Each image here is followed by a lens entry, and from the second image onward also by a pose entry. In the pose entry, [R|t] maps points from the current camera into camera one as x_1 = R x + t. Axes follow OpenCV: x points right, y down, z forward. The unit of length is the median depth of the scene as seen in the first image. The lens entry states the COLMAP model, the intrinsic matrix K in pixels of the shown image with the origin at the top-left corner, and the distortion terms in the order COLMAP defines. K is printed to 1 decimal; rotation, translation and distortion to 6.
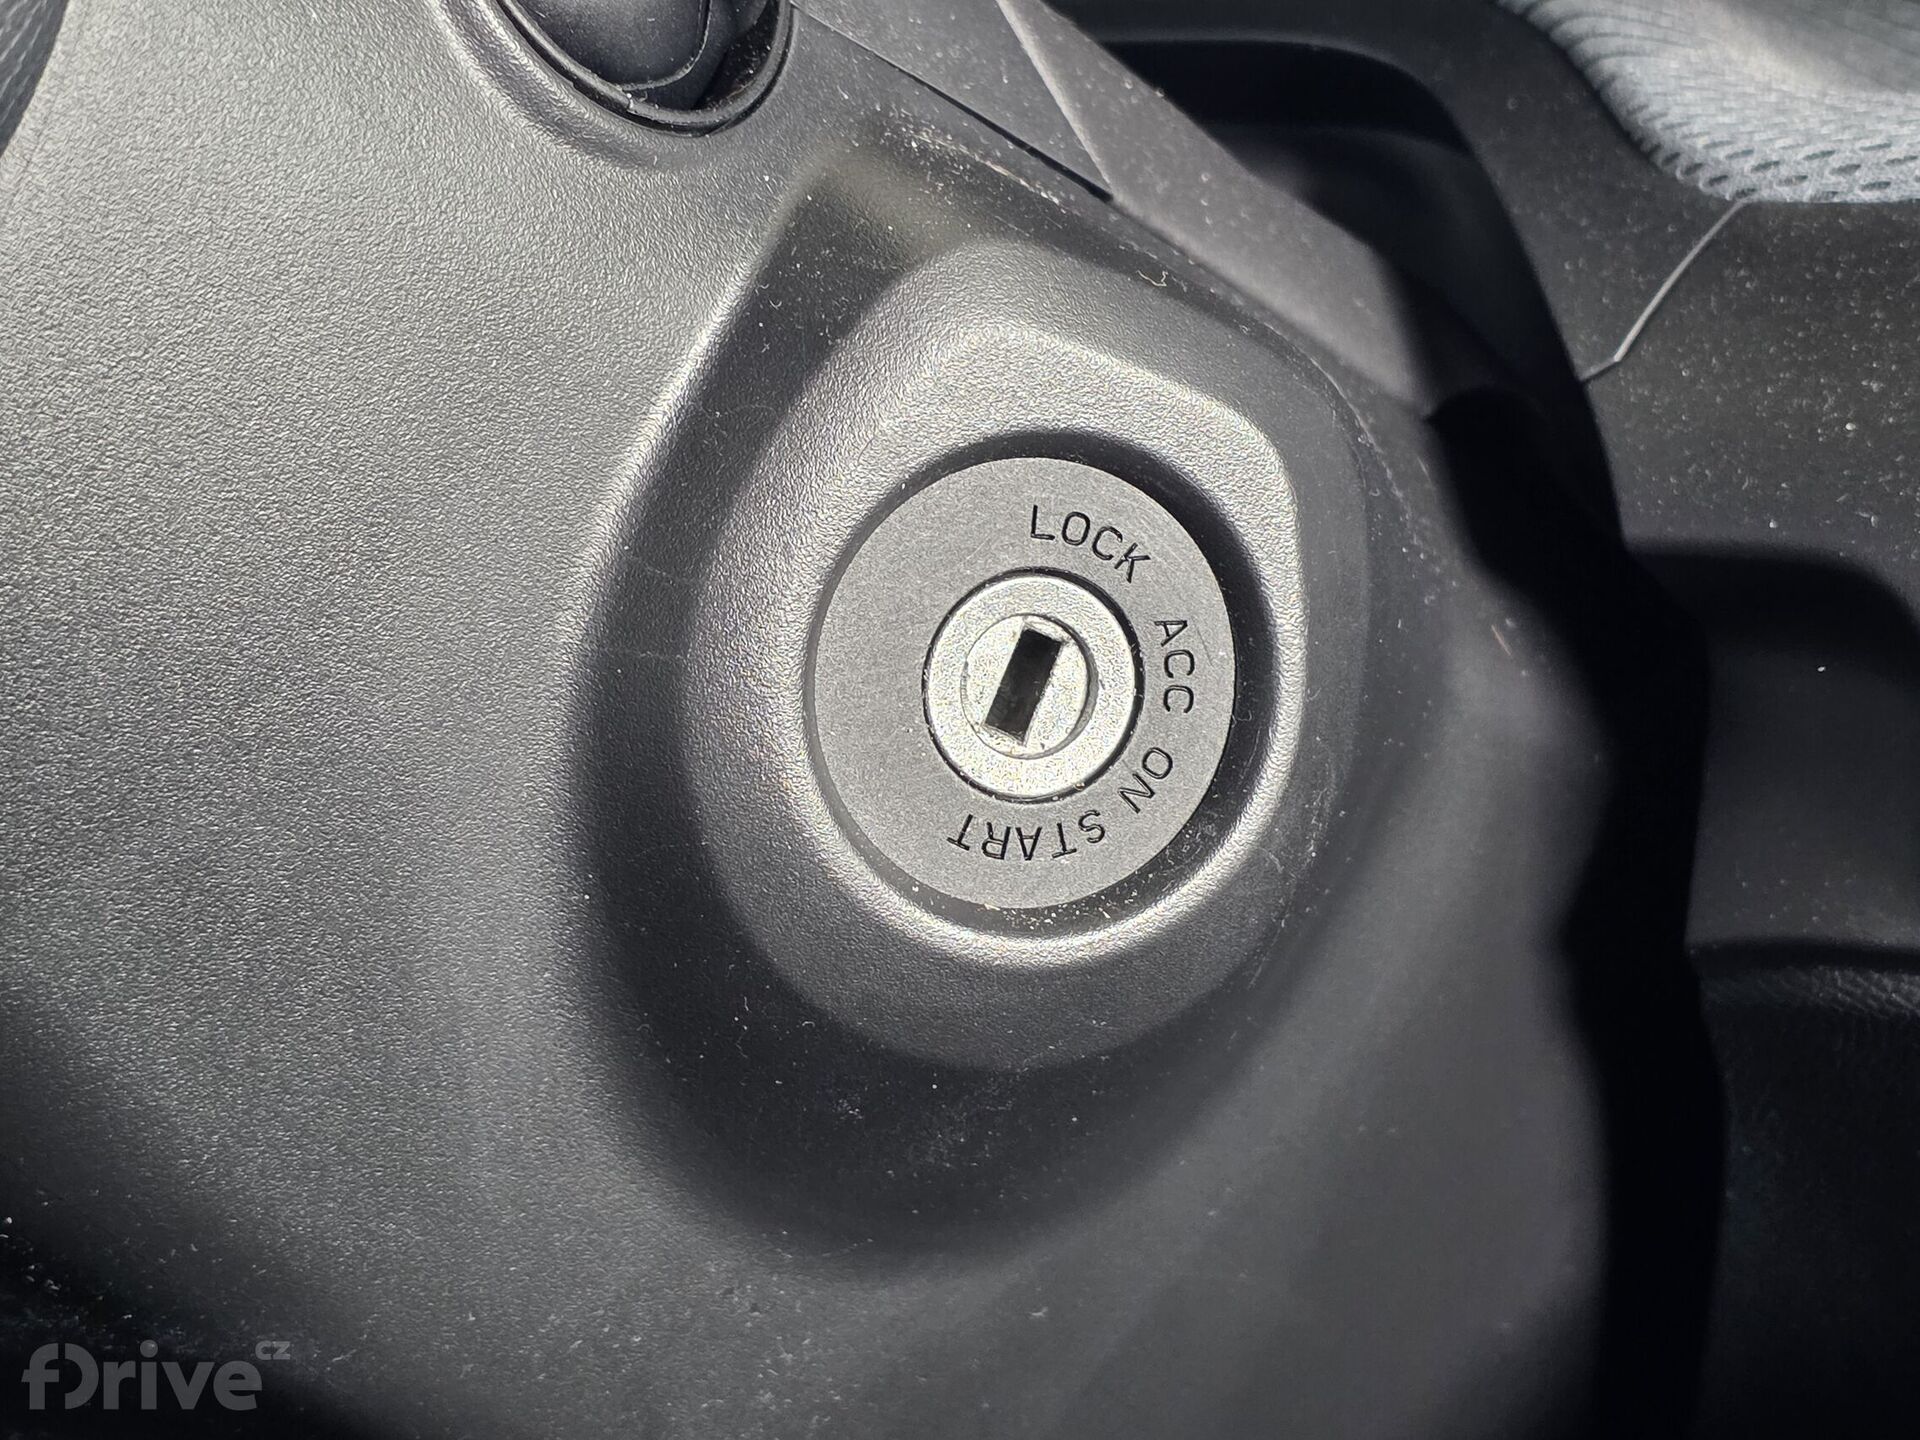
lens RADIAL K [[3987.4, 0, 960.0], [0, 3987.4, 720.0], [0, 0, 1]] dist [0.317641, -1.916206]
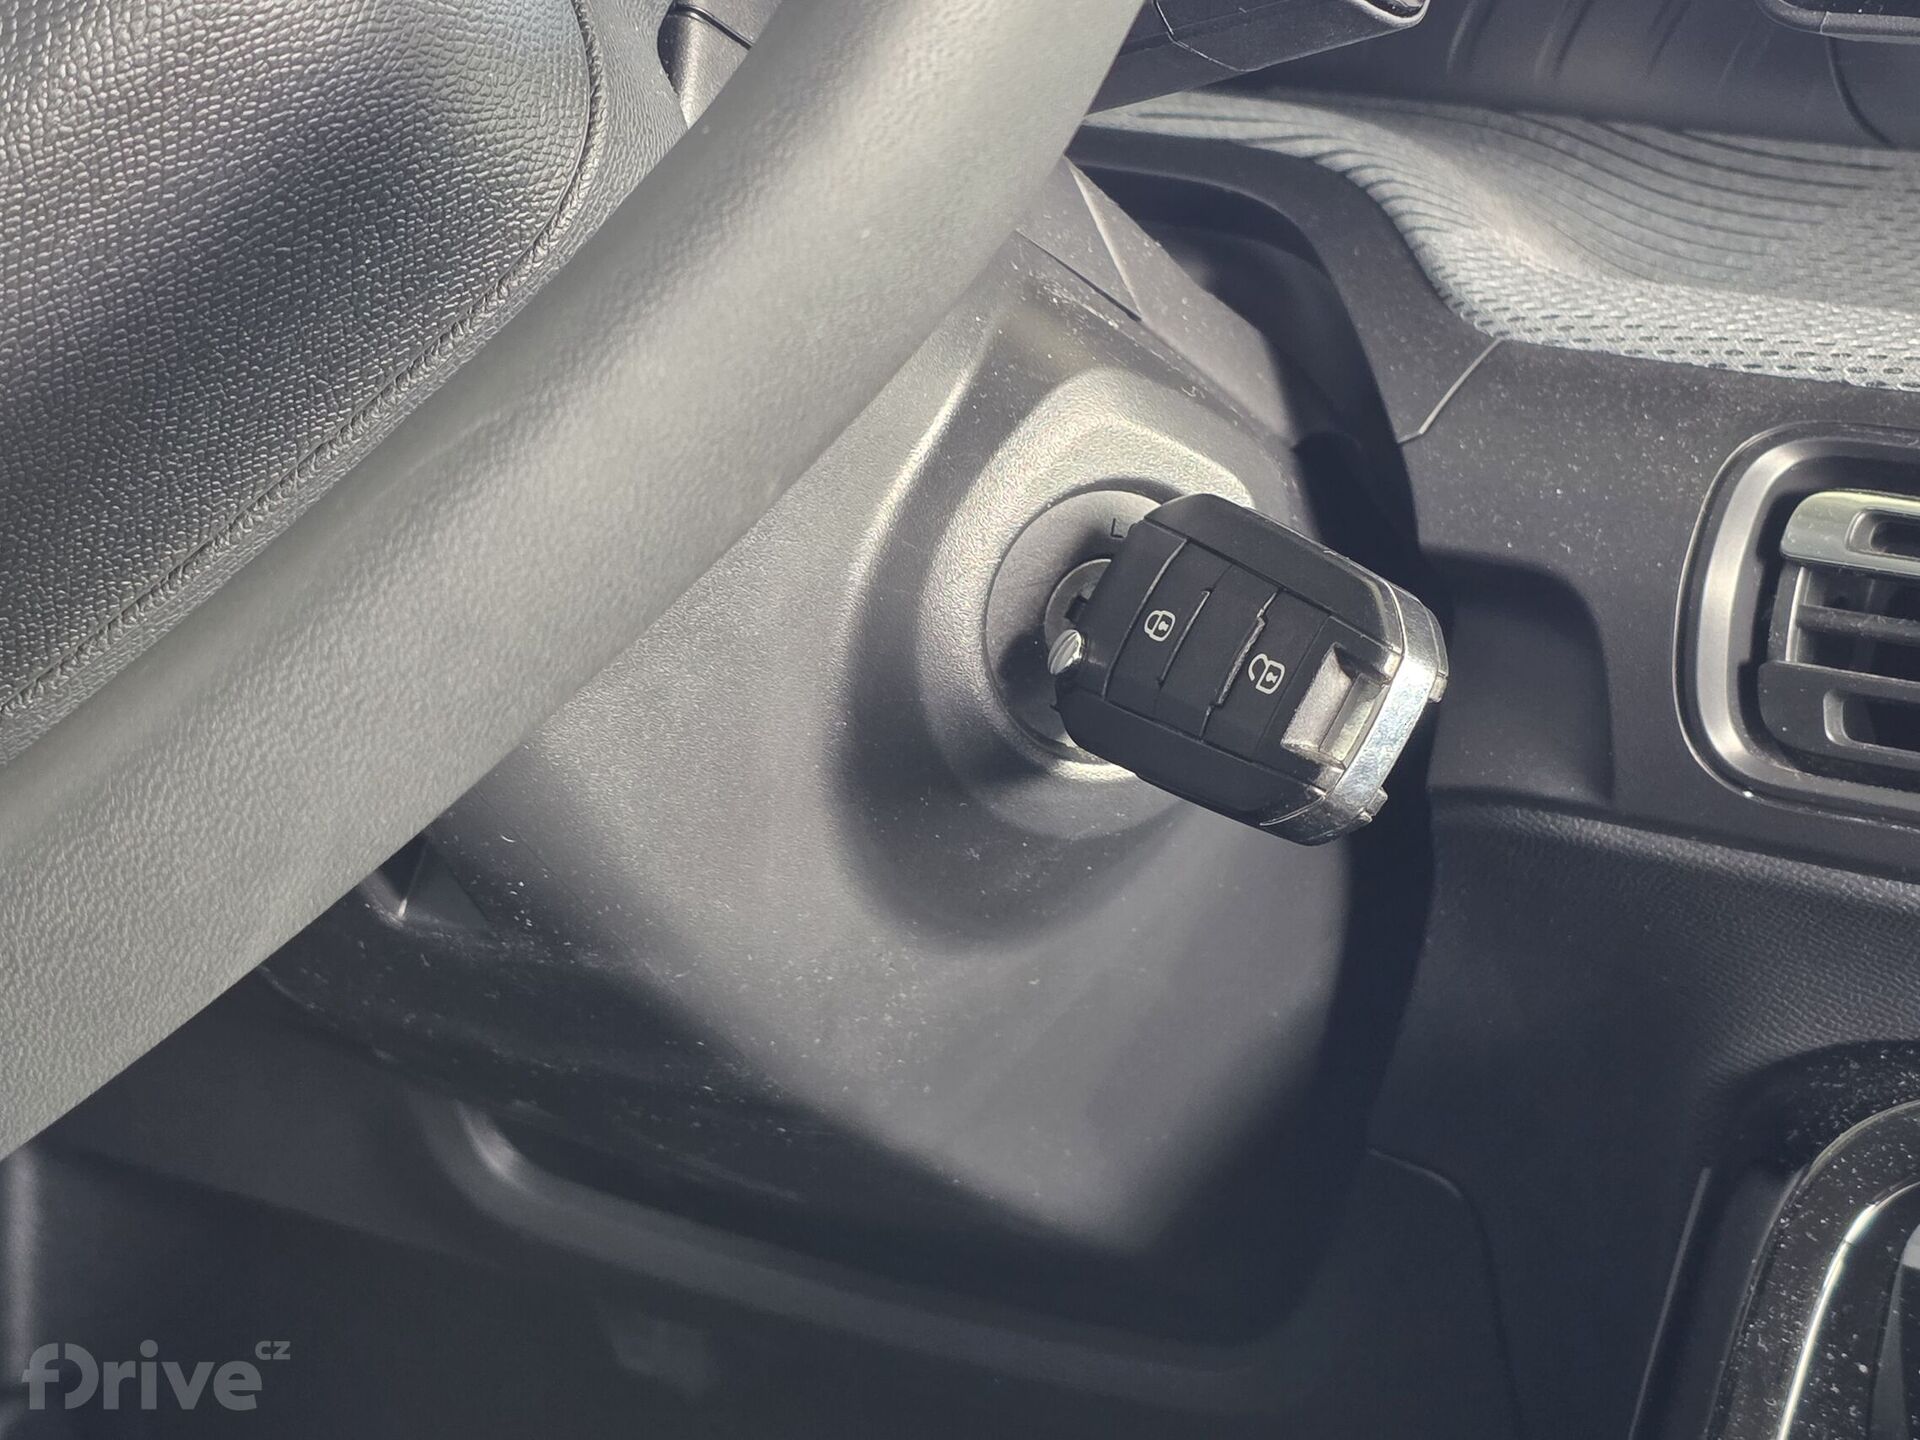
lens RADIAL K [[3987.4, 0, 960.0], [0, 3987.4, 720.0], [0, 0, 1]] dist [0.317641, -1.916206]
pose [[0.990495, 0.070195, 0.118291, -0.211257], [-0.077237, 0.995437, 0.056036, -0.049836], [-0.113818, -0.064640, 0.991397, -0.619803]]
